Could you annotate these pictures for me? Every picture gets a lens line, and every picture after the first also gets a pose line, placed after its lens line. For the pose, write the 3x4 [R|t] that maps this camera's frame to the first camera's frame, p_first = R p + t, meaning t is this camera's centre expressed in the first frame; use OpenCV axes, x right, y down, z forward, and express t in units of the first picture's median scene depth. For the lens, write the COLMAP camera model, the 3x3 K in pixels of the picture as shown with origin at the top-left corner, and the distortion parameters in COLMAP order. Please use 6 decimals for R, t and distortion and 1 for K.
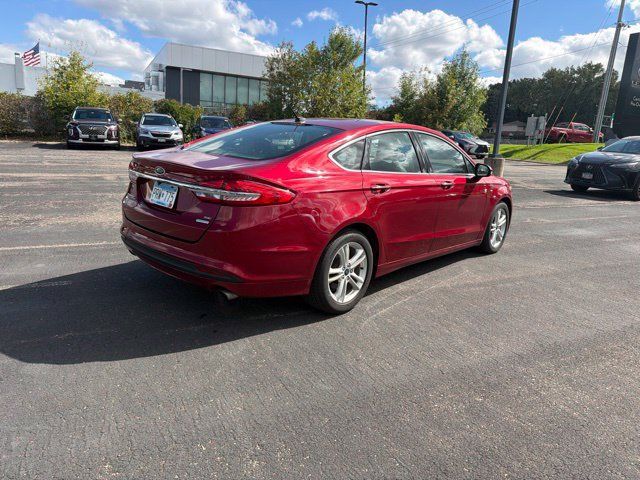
lens RADIAL K [[449.3, 0, 322.3], [0, 449.3, 243.9], [0, 0, 1]] dist [0.026745, -0.033522]
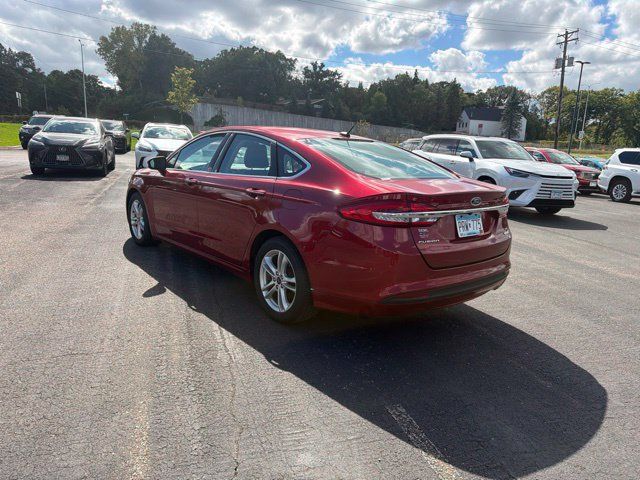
lens RADIAL K [[449.3, 0, 322.1], [0, 449.3, 243.3], [0, 0, 1]] dist [0.026745, -0.033522]
pose [[0.122131, -0.264930, 0.956502, -0.617331], [0.195367, 0.951279, 0.238537, -0.169227], [-0.973096, 0.157736, 0.167939, 0.525199]]
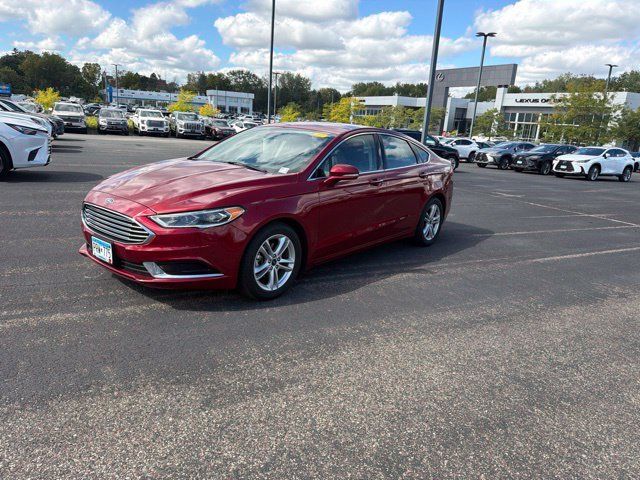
lens RADIAL K [[449.3, 0, 325.0], [0, 449.3, 238.0], [0, 0, 1]] dist [0.026745, -0.033522]
pose [[-0.989891, -0.112663, -0.086155, 0.108602], [-0.139838, 0.876728, 0.460210, -0.362599], [0.023686, 0.467606, -0.883620, 1.429547]]
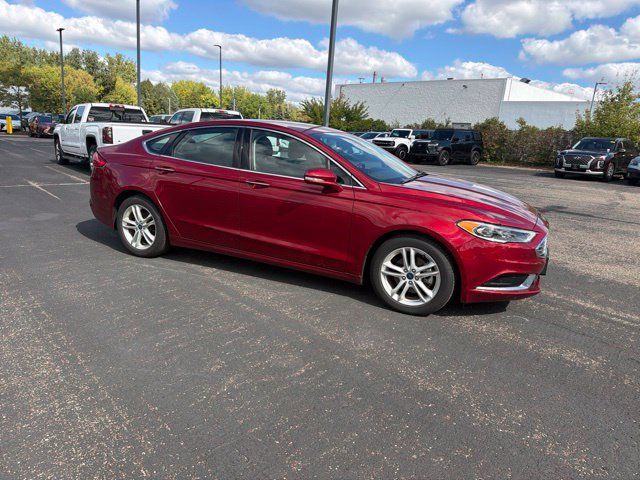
lens RADIAL K [[449.3, 0, 319.6], [0, 449.3, 239.2], [0, 0, 1]] dist [0.026745, -0.033522]
pose [[0.289652, 0.179258, -0.940196, 0.758681], [-0.265578, 0.958786, 0.100984, -0.093525], [0.919549, 0.220445, 0.325322, 0.528331]]
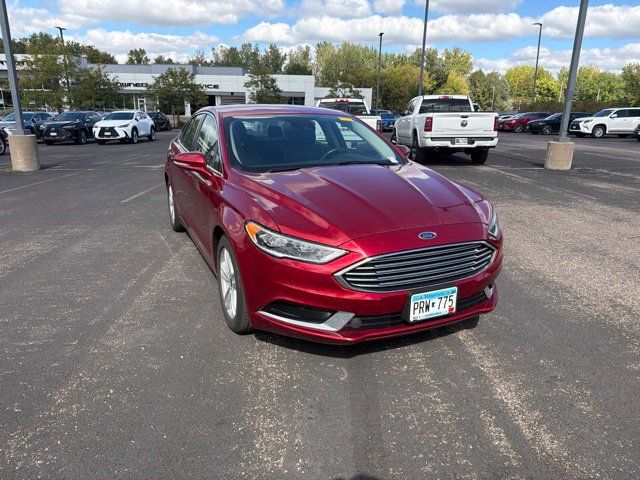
lens RADIAL K [[449.3, 0, 321.1], [0, 449.3, 235.9], [0, 0, 1]] dist [0.026745, -0.033522]
pose [[-0.388983, 0.185389, -0.902399, 0.658668], [-0.246763, 0.922781, 0.295944, -0.219110], [0.887581, 0.337795, -0.313199, 0.999338]]
